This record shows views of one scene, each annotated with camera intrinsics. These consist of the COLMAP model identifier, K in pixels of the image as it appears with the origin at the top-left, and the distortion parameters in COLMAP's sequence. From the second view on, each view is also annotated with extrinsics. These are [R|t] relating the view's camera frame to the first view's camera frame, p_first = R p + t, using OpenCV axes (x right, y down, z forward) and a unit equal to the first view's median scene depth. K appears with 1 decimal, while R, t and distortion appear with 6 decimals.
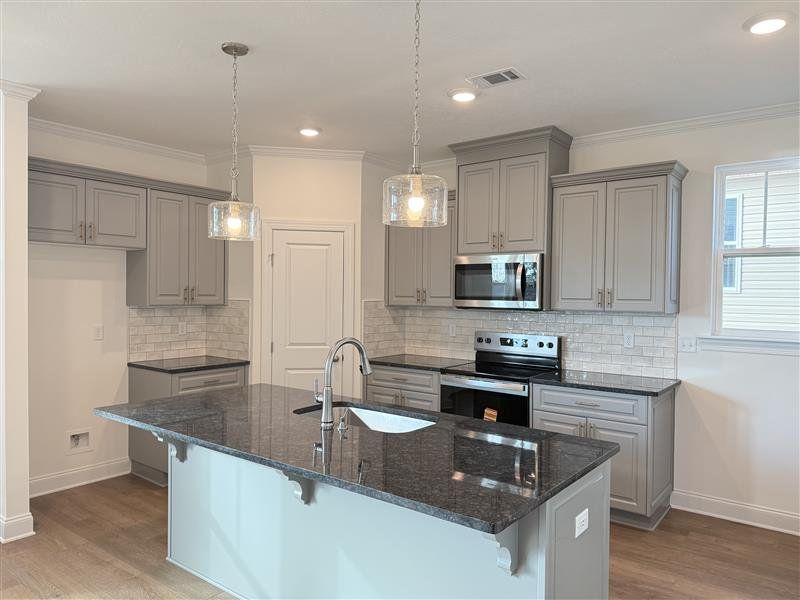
lens RADIAL K [[551.4, 0, 394.5], [0, 551.4, 304.6], [0, 0, 1]] dist [0.022648, -0.049721]
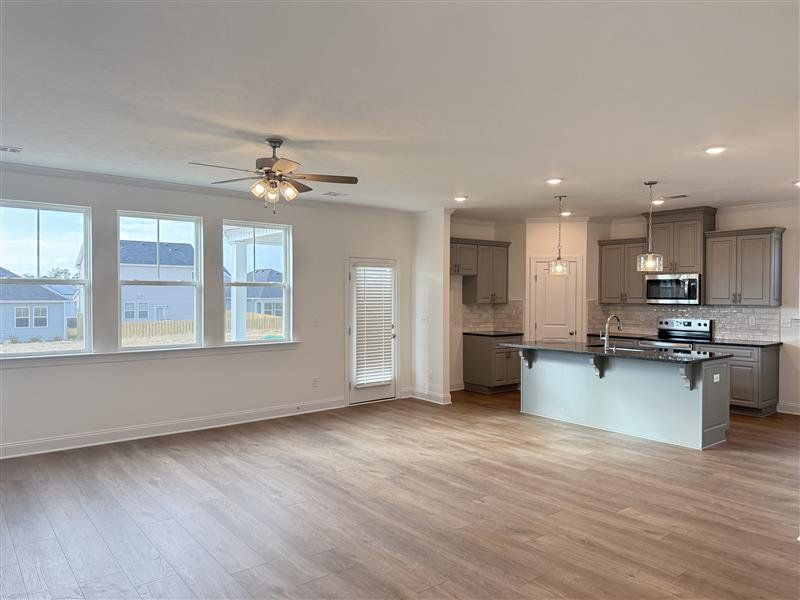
lens RADIAL K [[551.4, 0, 383.7], [0, 551.4, 301.1], [0, 0, 1]] dist [0.022648, -0.049721]
pose [[0.967302, -0.004609, -0.253584, -0.279701], [0.002233, 0.999951, -0.009658, 0.012747], [0.253616, 0.008776, 0.967265, -1.026380]]
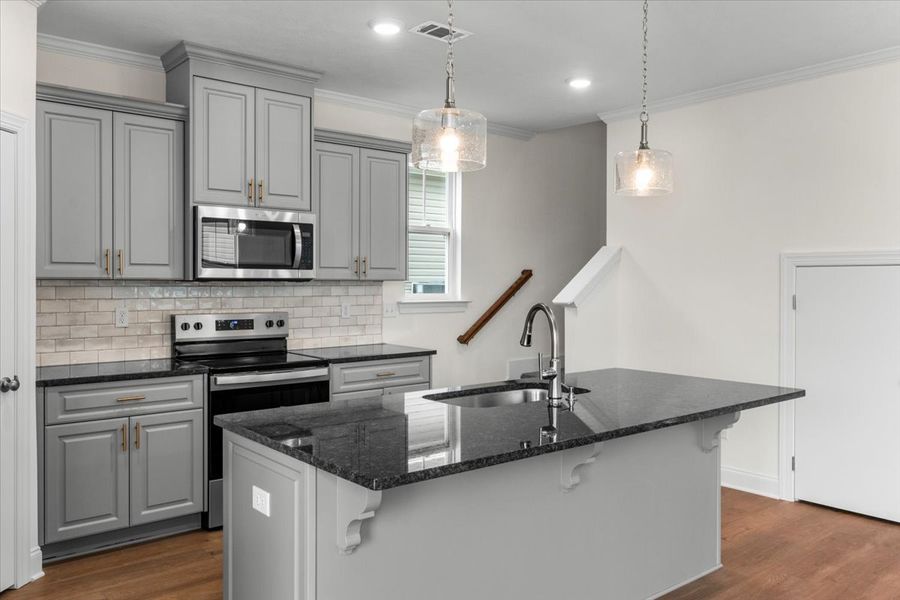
lens RADIAL K [[694.1, 0, 445.9], [0, 694.1, 292.4], [0, 0, 1]] dist [-0.050699, 0.005799]
pose [[0.207310, -0.027655, 0.977884, -0.717686], [0.016667, 0.999555, 0.024734, 0.005061], [-0.978133, 0.011171, 0.207679, 0.551525]]
